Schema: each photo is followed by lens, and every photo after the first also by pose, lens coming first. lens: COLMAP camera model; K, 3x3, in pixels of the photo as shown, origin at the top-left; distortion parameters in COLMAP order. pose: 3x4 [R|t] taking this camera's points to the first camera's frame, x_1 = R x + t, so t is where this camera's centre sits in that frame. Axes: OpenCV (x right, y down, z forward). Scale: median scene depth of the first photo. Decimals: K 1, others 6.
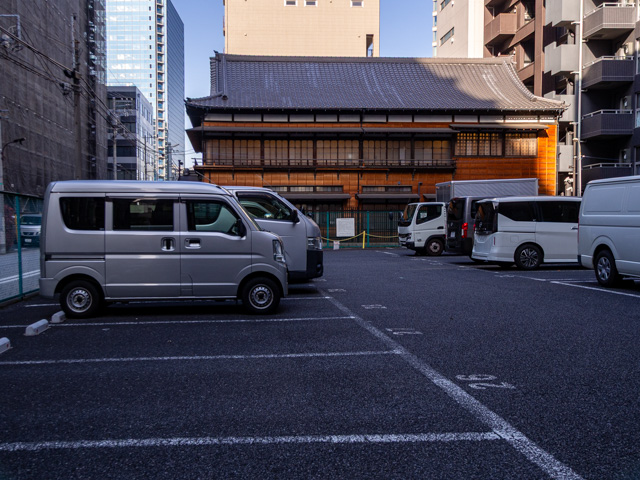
lens RADIAL K [[676.7, 0, 319.6], [0, 676.7, 236.2], [0, 0, 1]] dist [0.069024, 0.000000]
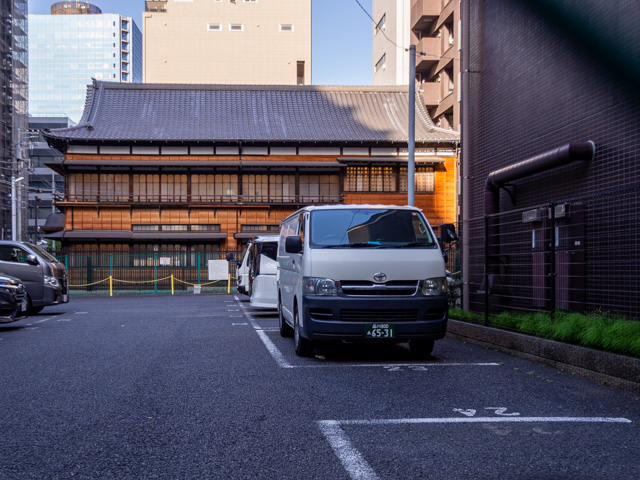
lens RADIAL K [[740.5, 0, 320.0], [0, 740.5, 244.8], [0, 0, 1]] dist [0.100547, 0.000000]
pose [[0.999607, -0.000477, -0.028037, 0.195374], [-0.000842, 0.998895, -0.046986, 0.000161], [0.028029, 0.046991, 0.998502, 0.007606]]
